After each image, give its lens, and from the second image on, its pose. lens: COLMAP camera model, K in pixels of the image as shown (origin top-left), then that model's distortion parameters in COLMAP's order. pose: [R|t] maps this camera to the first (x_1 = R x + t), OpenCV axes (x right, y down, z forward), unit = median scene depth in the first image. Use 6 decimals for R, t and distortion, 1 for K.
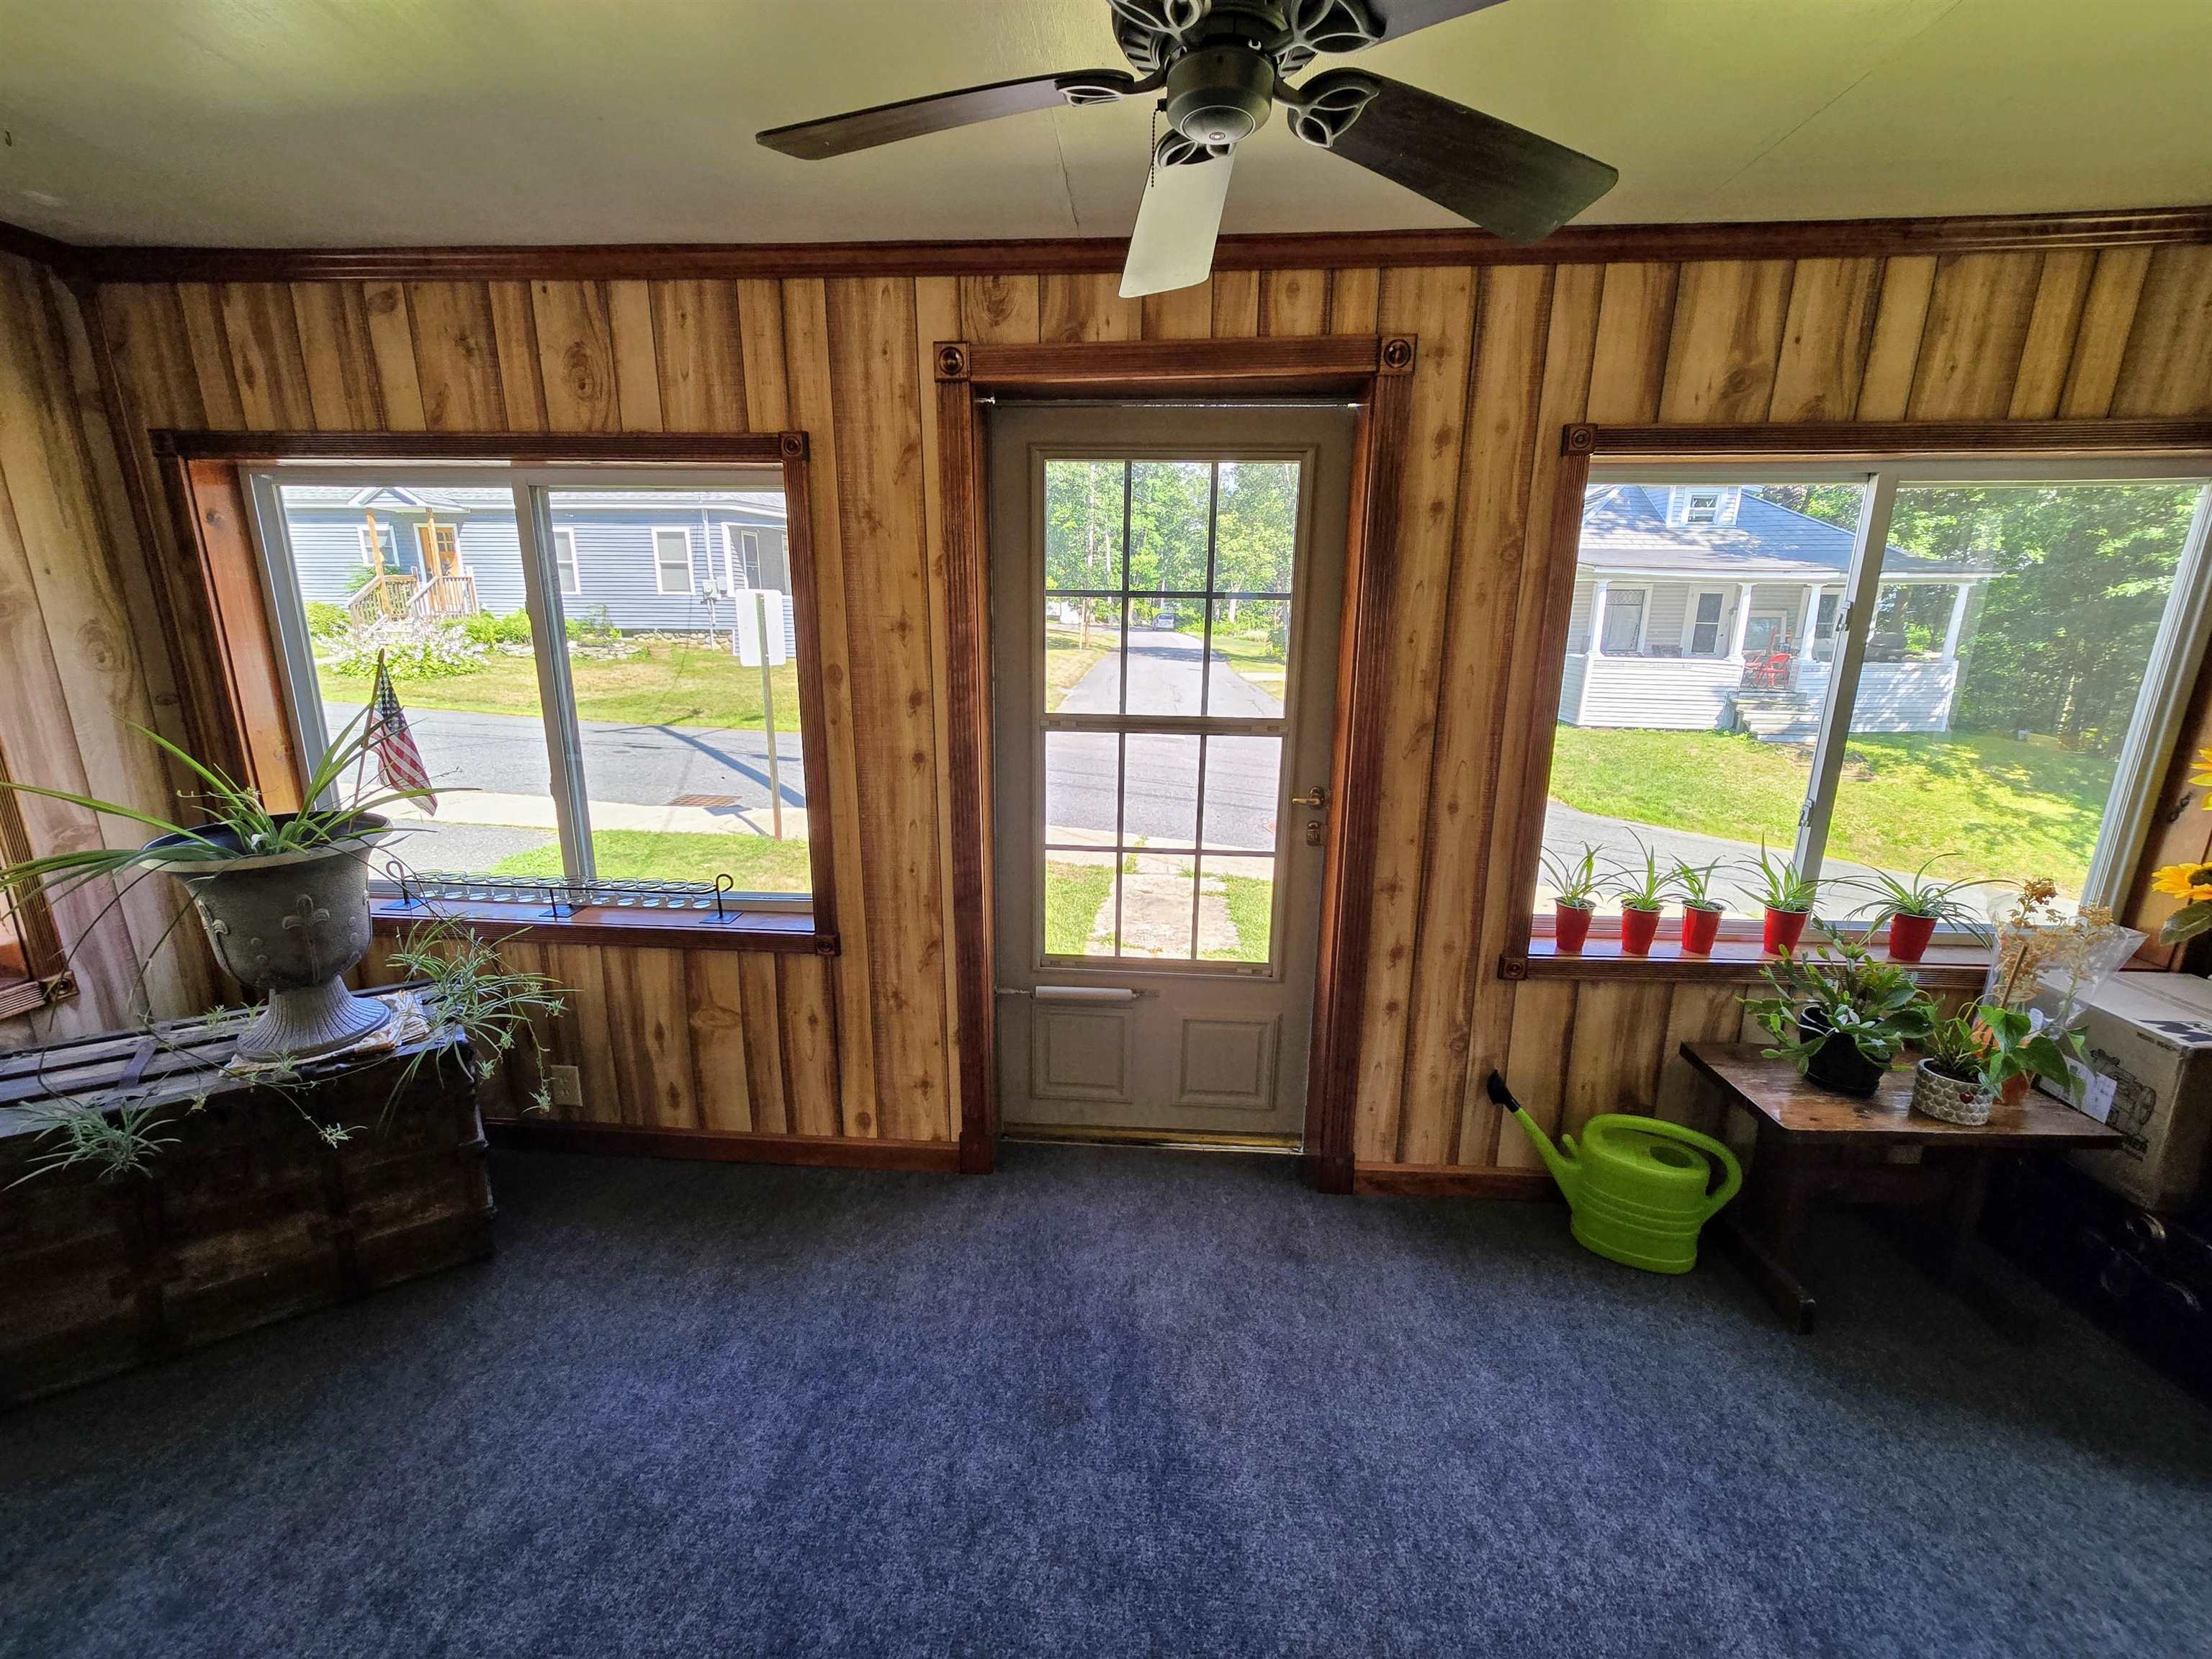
lens RADIAL K [[903.2, 0, 1101.4], [0, 903.2, 824.1], [0, 0, 1]] dist [-0.000454, -0.000060]
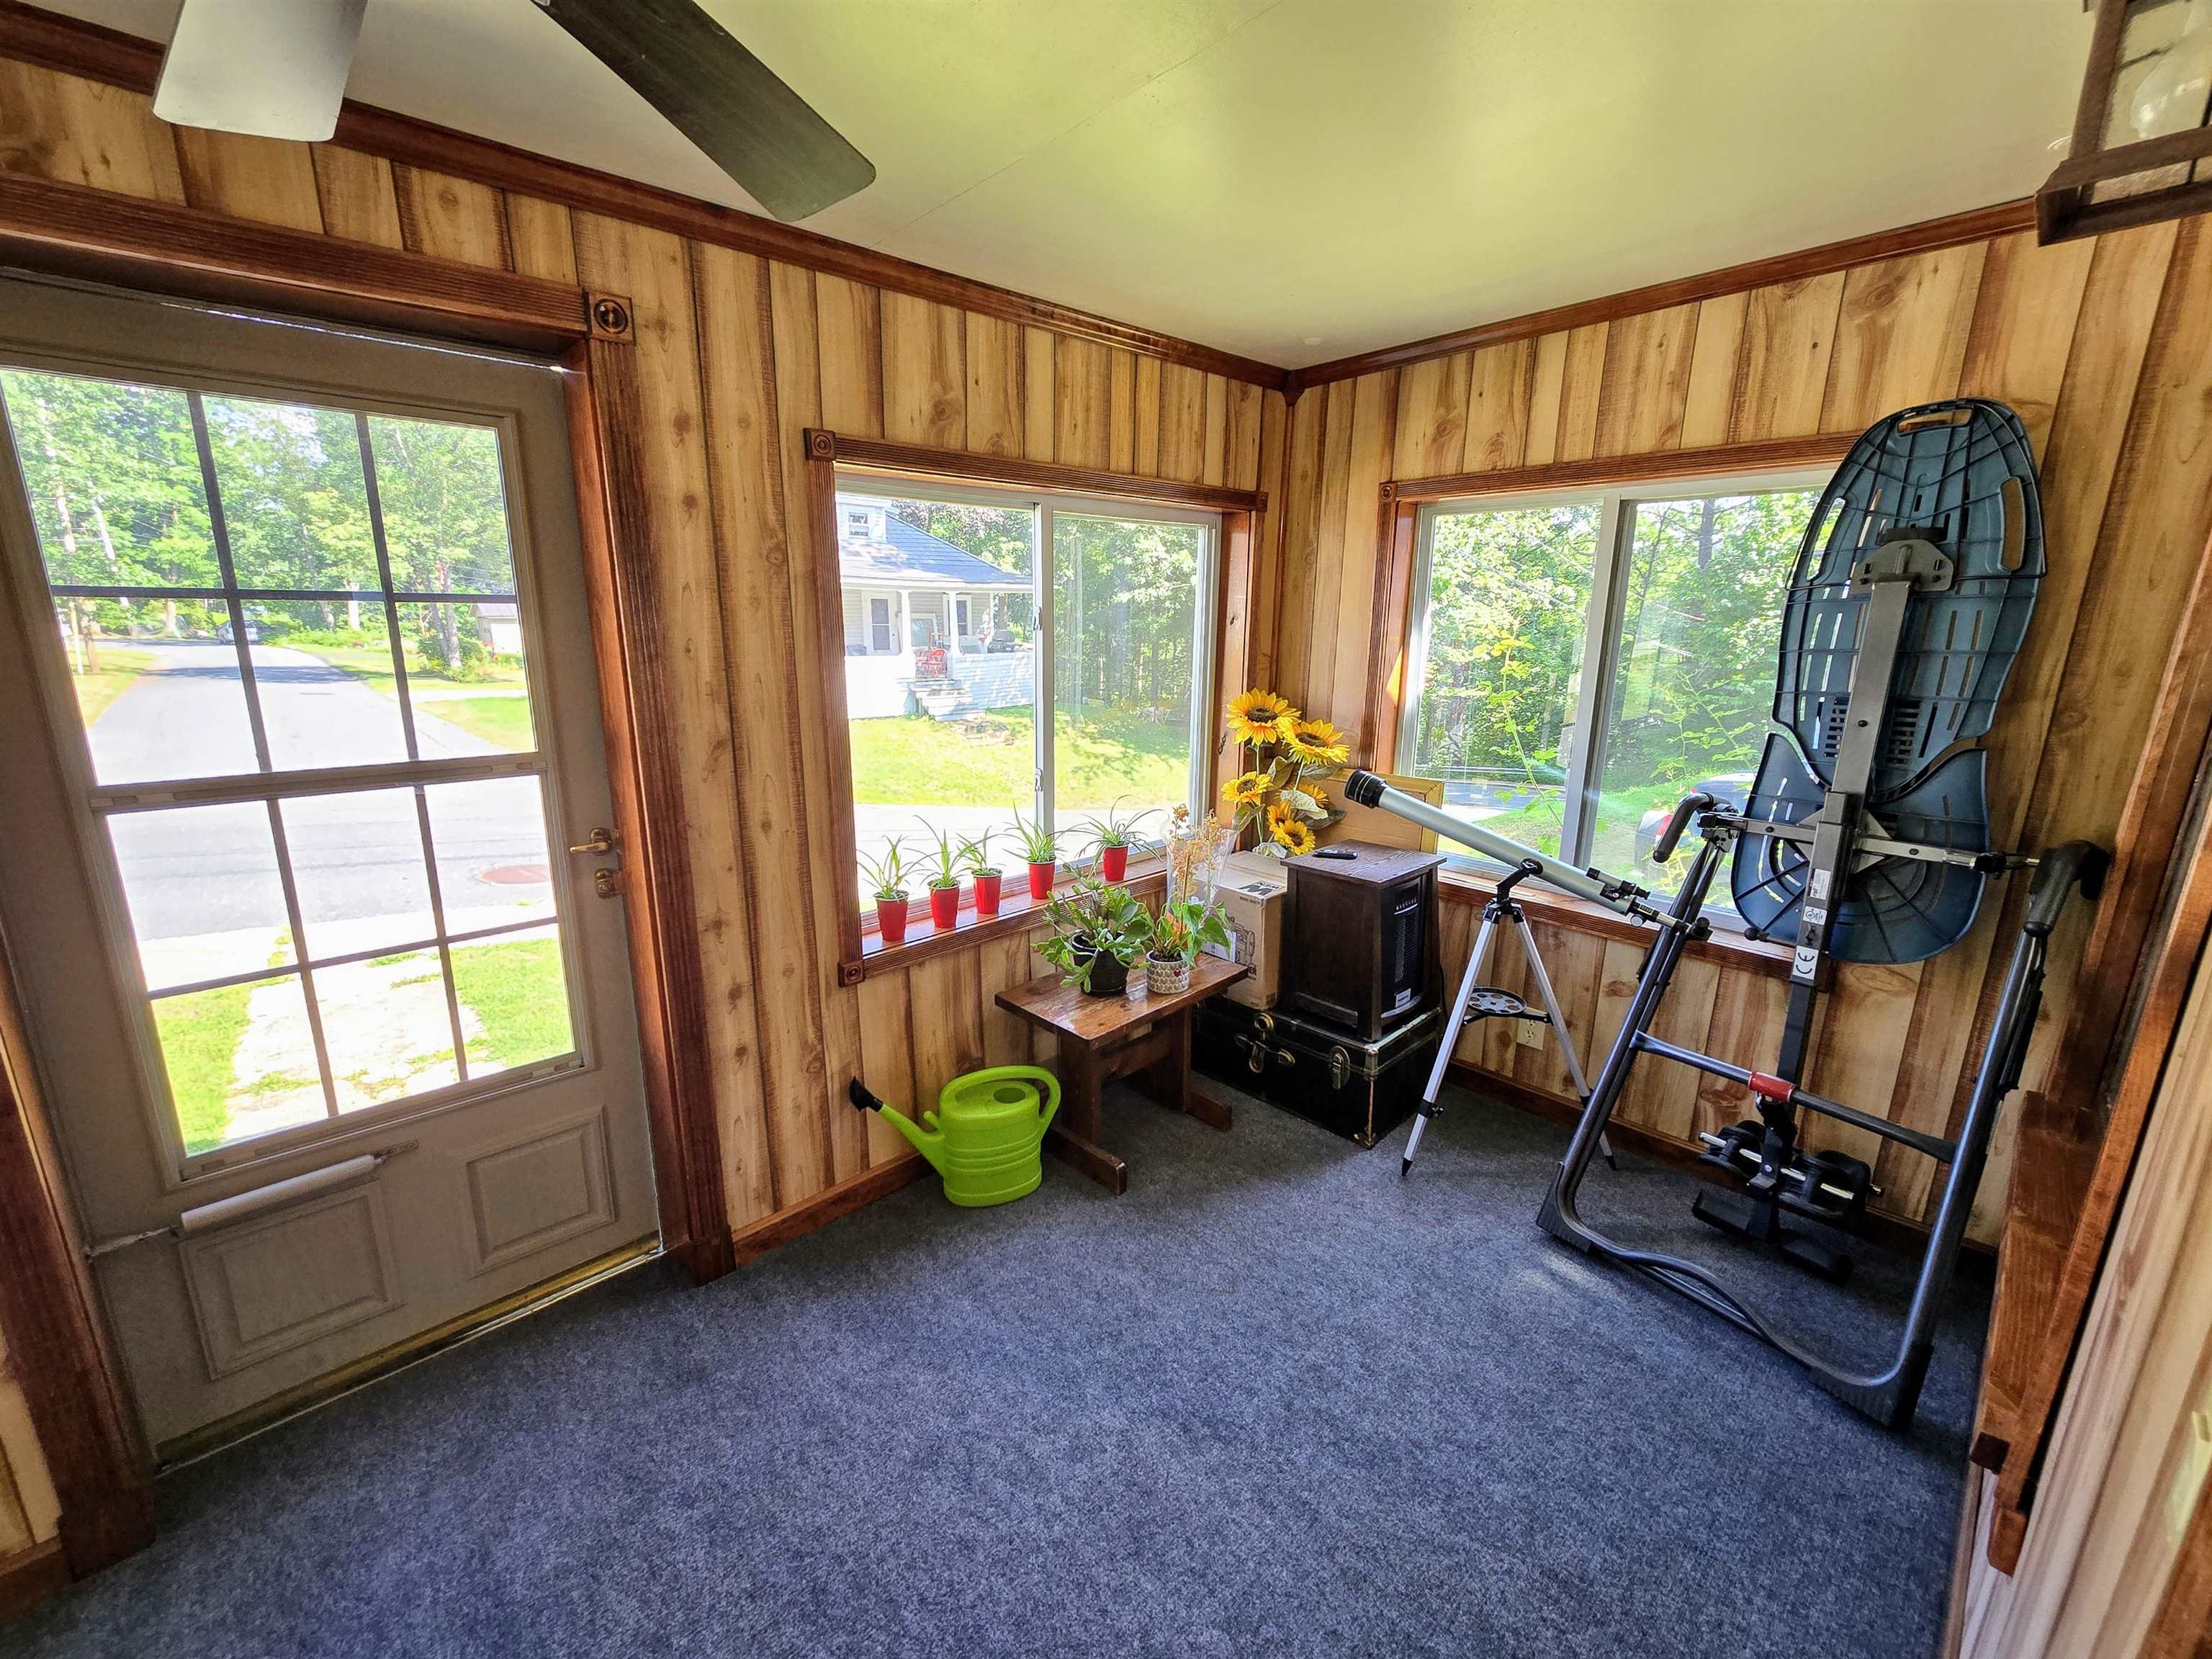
lens RADIAL K [[905.0, 0, 1098.7], [0, 905.0, 826.0], [0, 0, 1]] dist [-0.000892, 0.000346]
pose [[0.683930, -0.170741, 0.709287, -0.041737], [0.172323, 0.982525, 0.070352, -0.025050], [-0.708904, 0.074111, 0.701401, 0.097657]]
